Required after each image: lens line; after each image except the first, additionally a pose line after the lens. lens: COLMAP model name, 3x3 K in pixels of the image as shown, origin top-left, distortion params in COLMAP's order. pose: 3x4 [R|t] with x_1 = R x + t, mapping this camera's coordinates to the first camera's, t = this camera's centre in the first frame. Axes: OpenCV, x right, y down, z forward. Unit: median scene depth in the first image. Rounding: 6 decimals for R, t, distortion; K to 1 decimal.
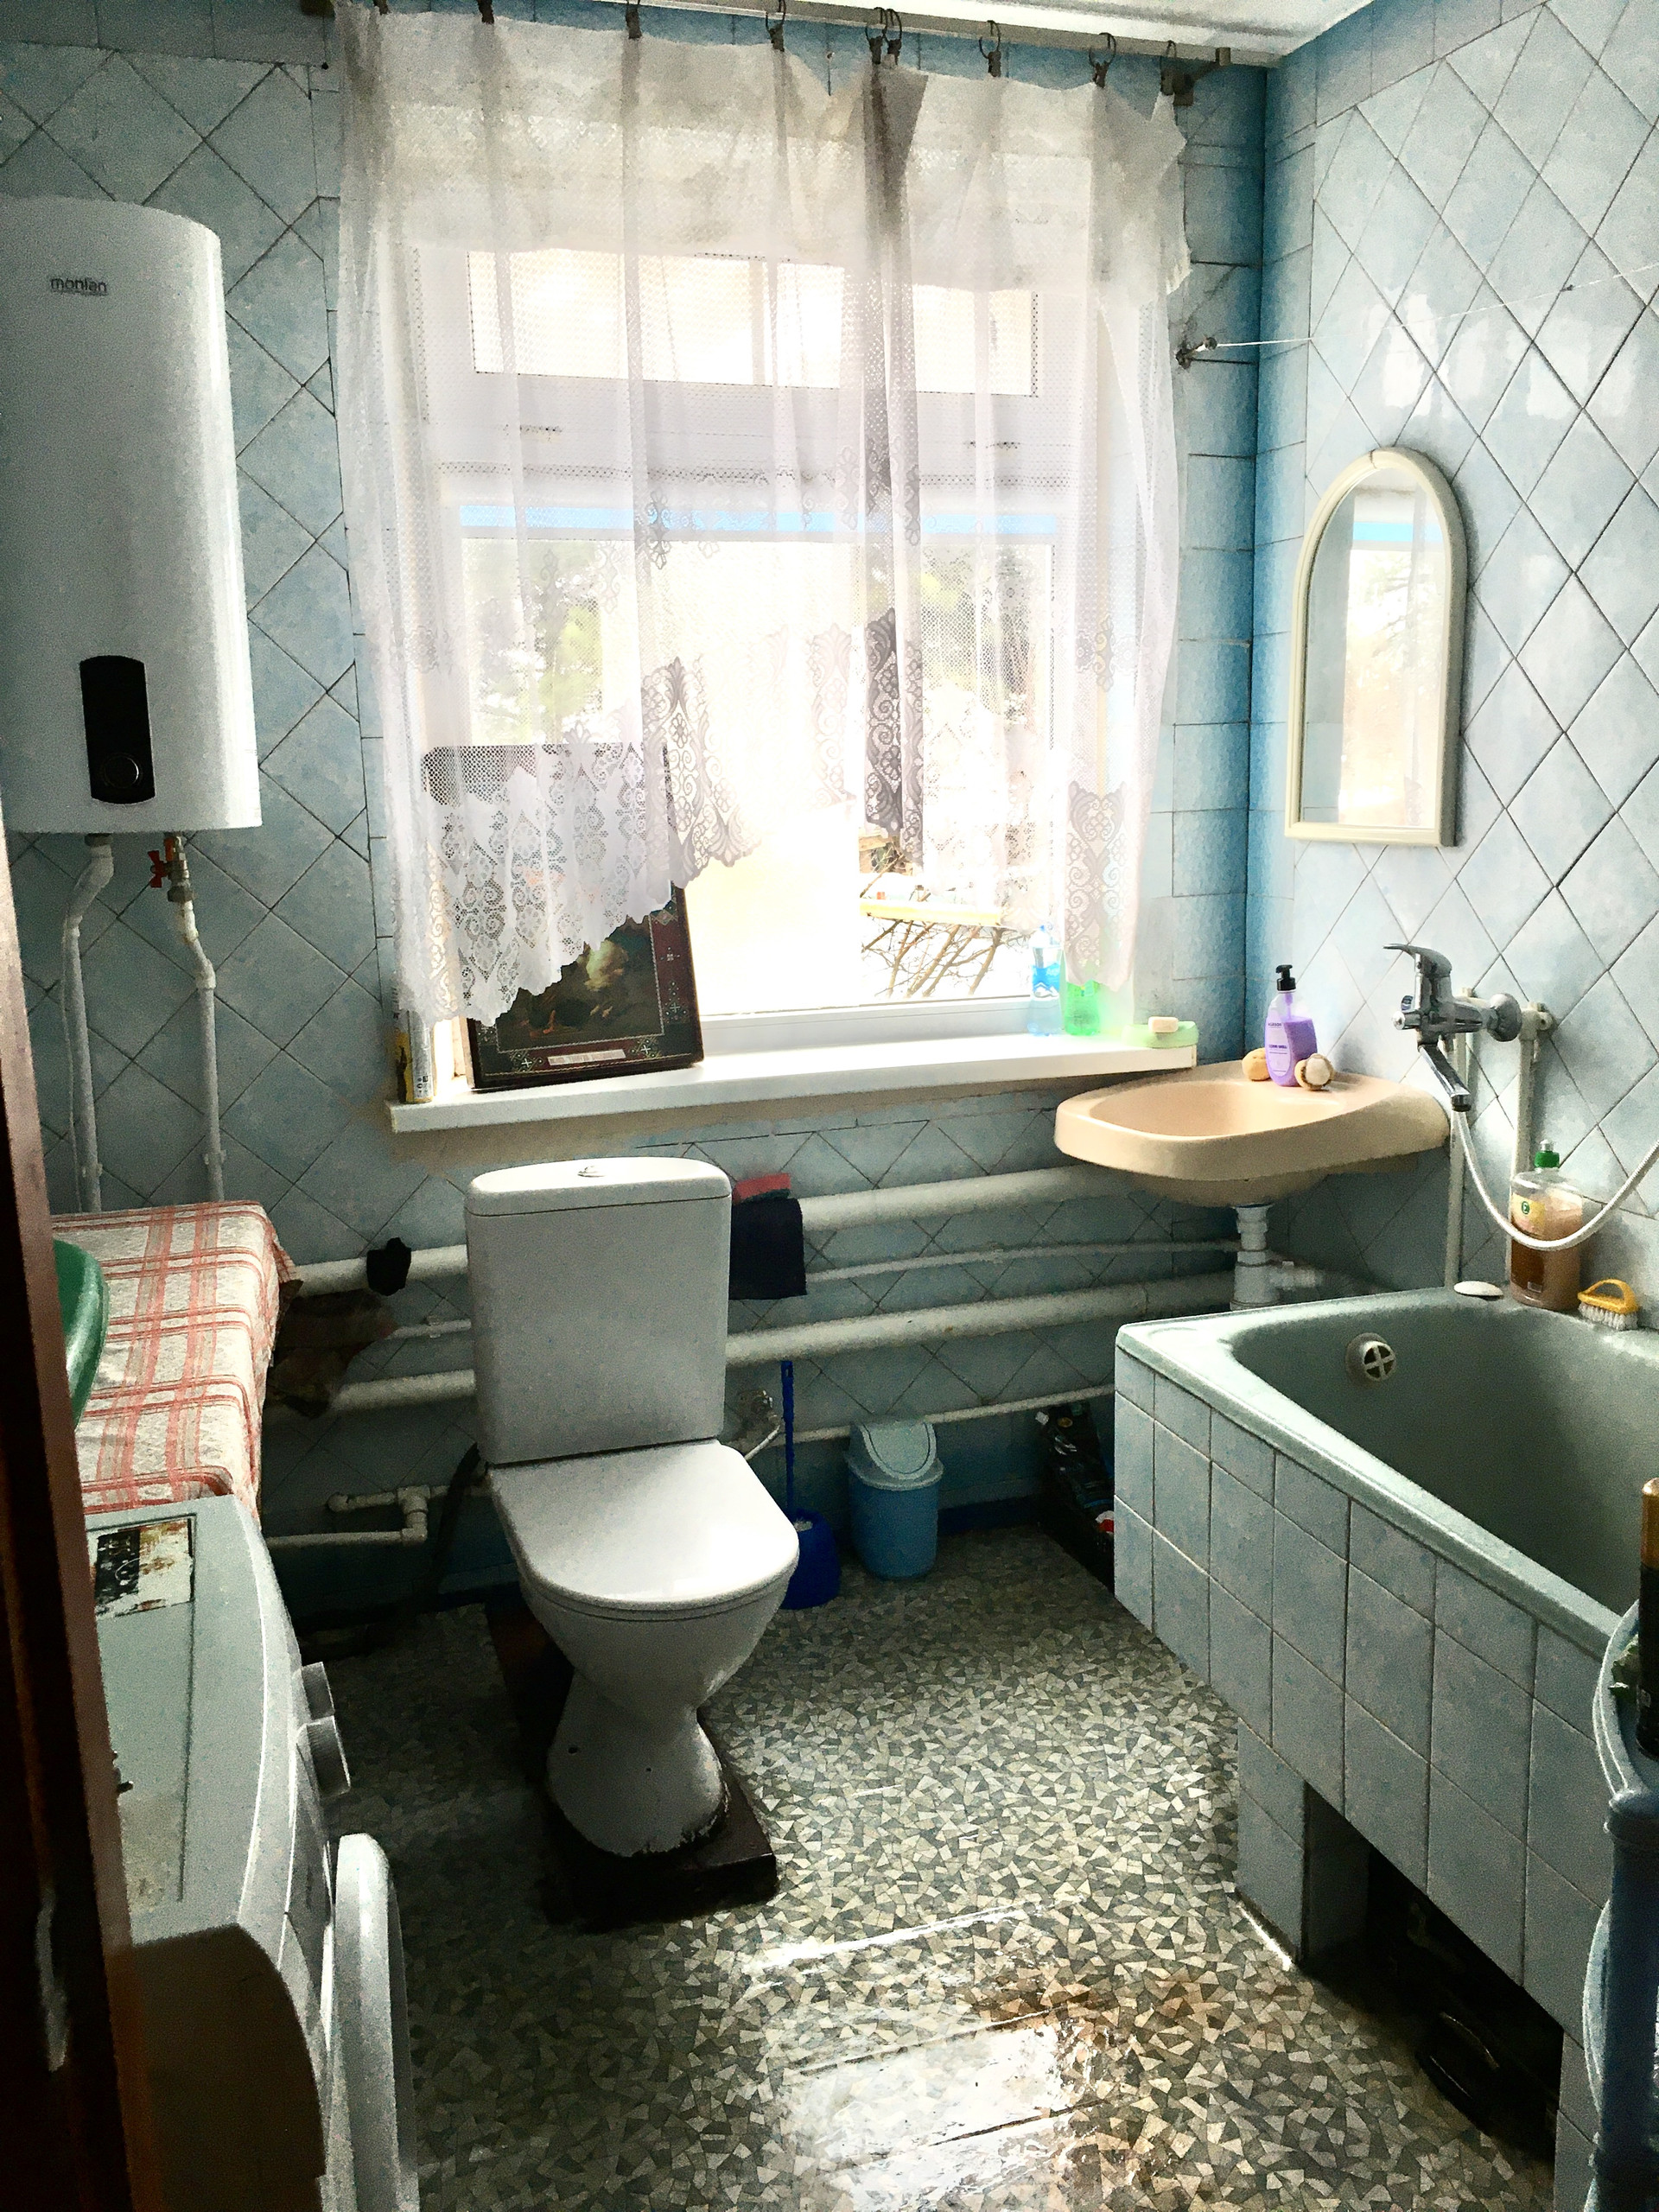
lens RADIAL K [[1854.2, 0, 837.3], [0, 1854.2, 1103.3], [0, 0, 1]] dist [0.078032, -0.098784]
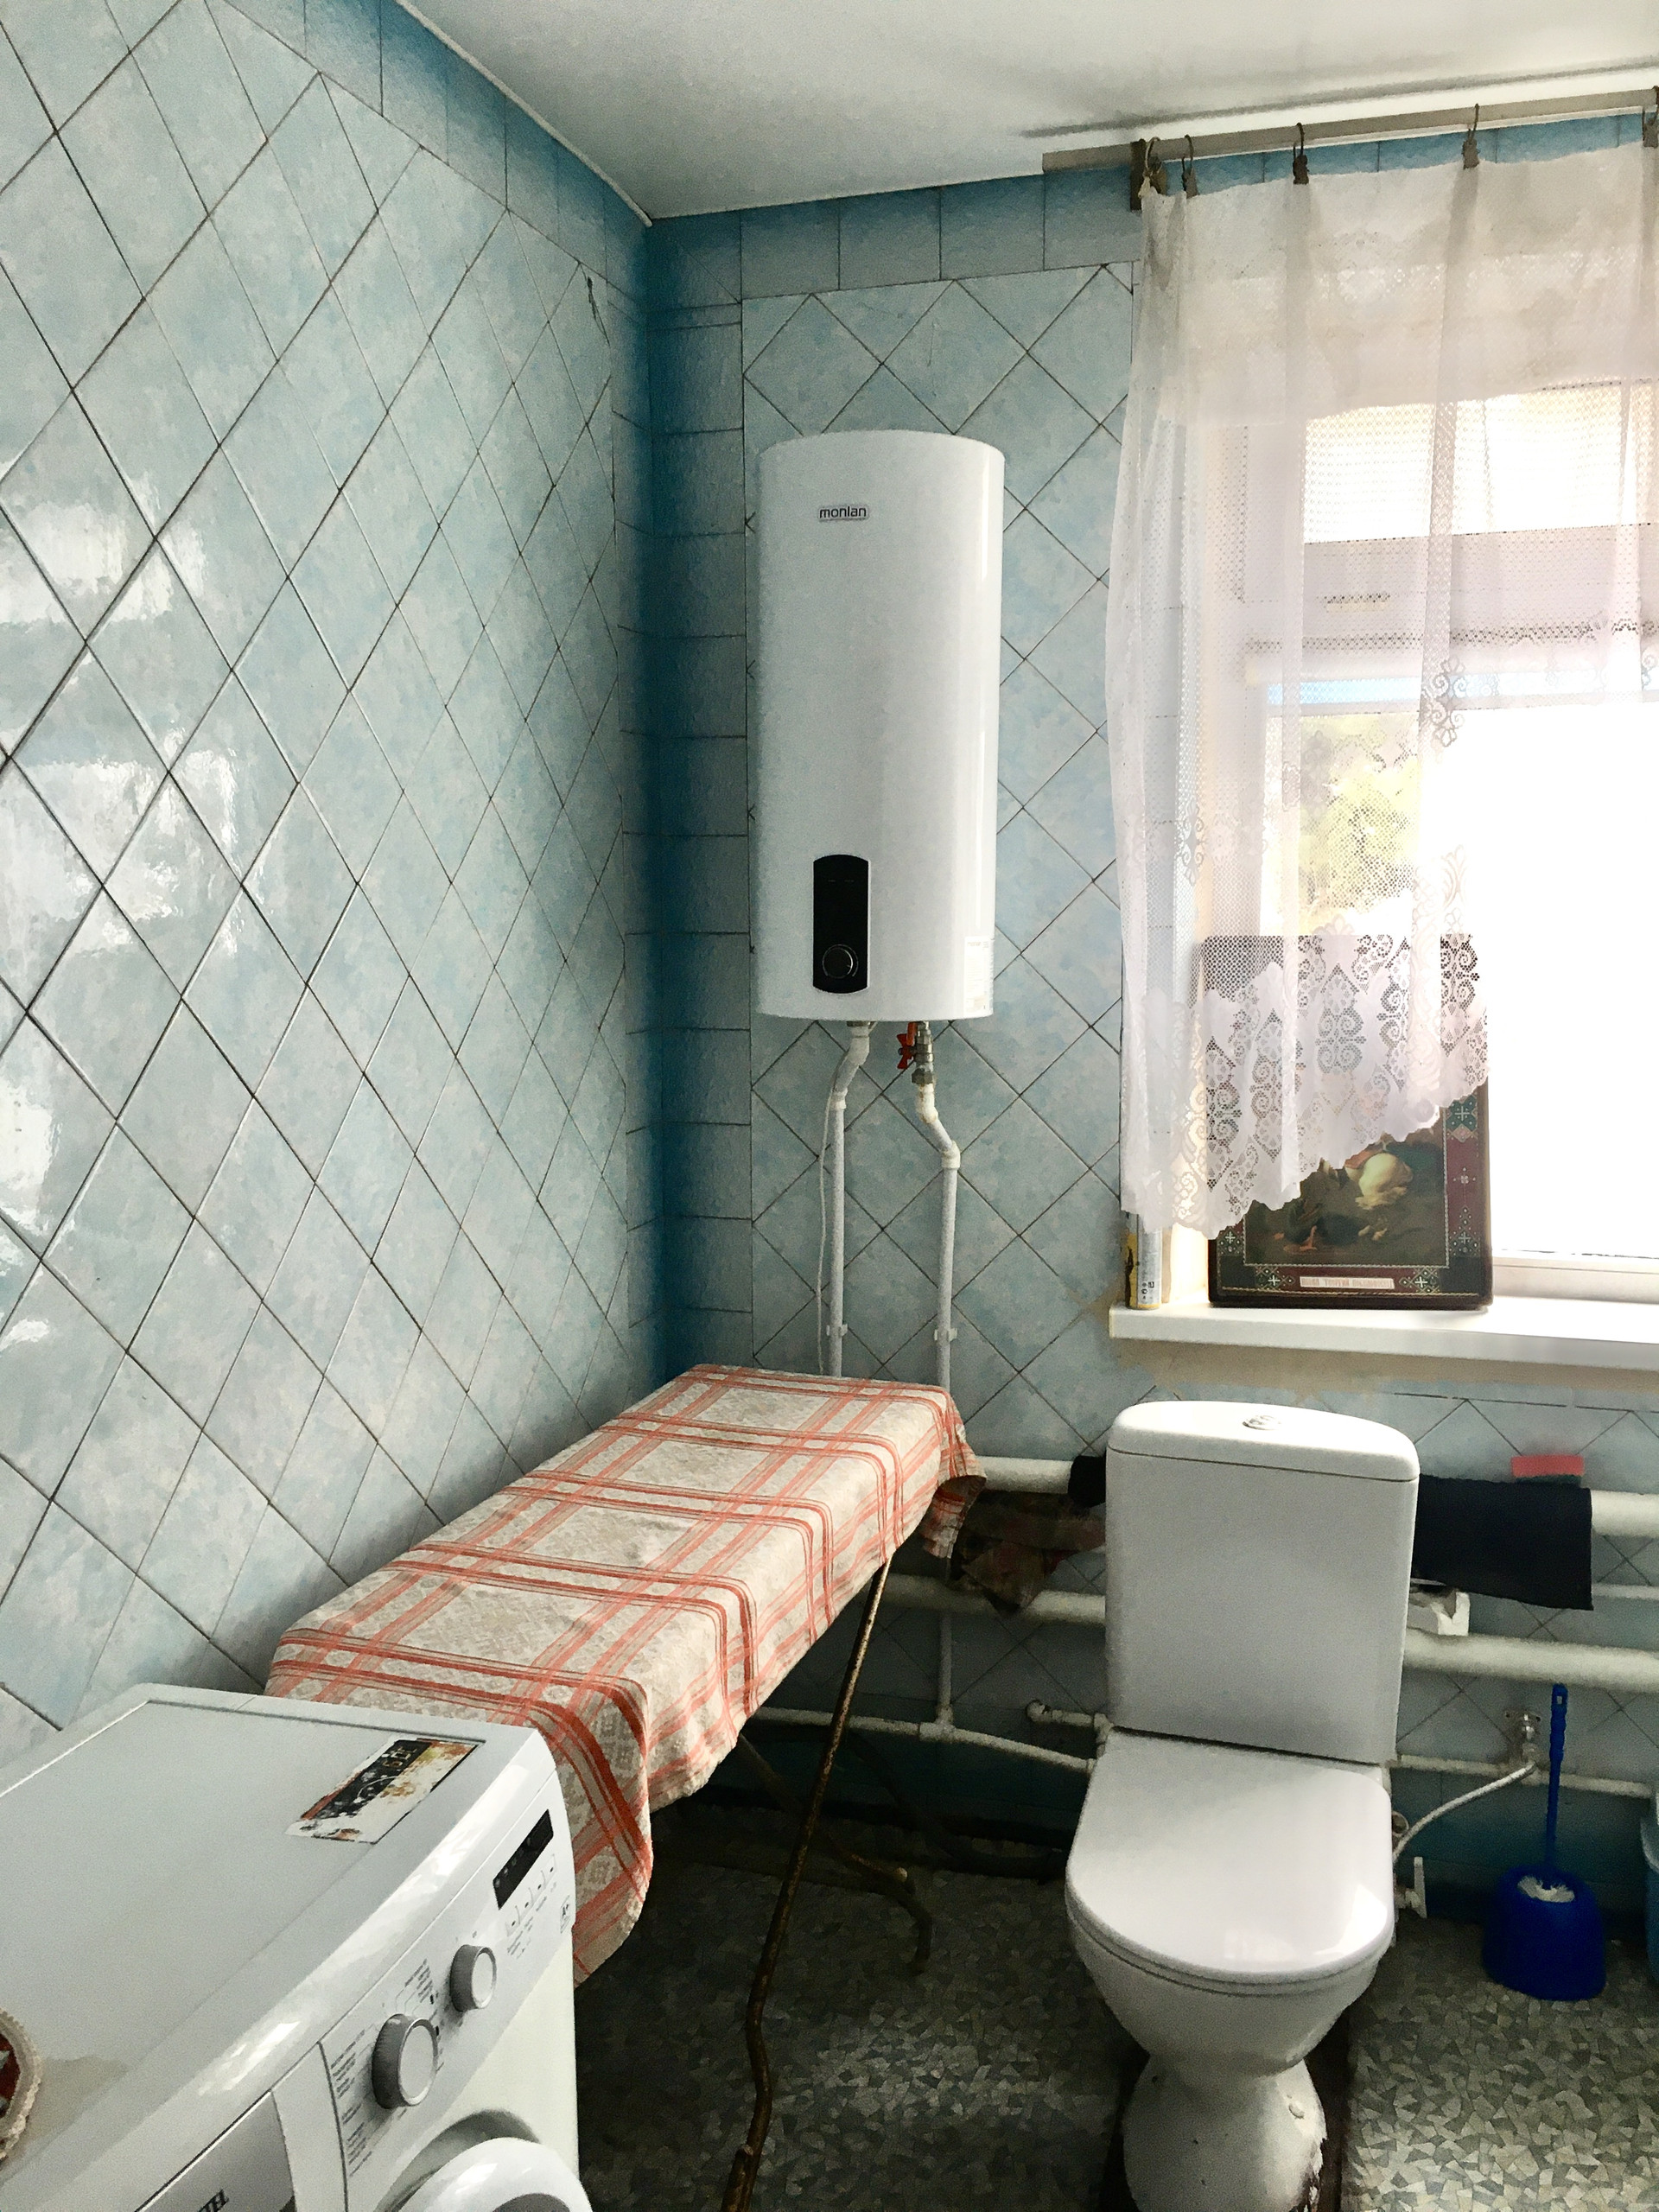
lens RADIAL K [[1854.2, 0, 813.9], [0, 1854.2, 1107.9], [0, 0, 1]] dist [0.078032, -0.098784]
pose [[0.822247, 0.082605, -0.563104, 0.167115], [-0.122766, 0.991861, -0.033763, -0.051178], [0.555732, 0.096891, 0.825696, 0.123944]]
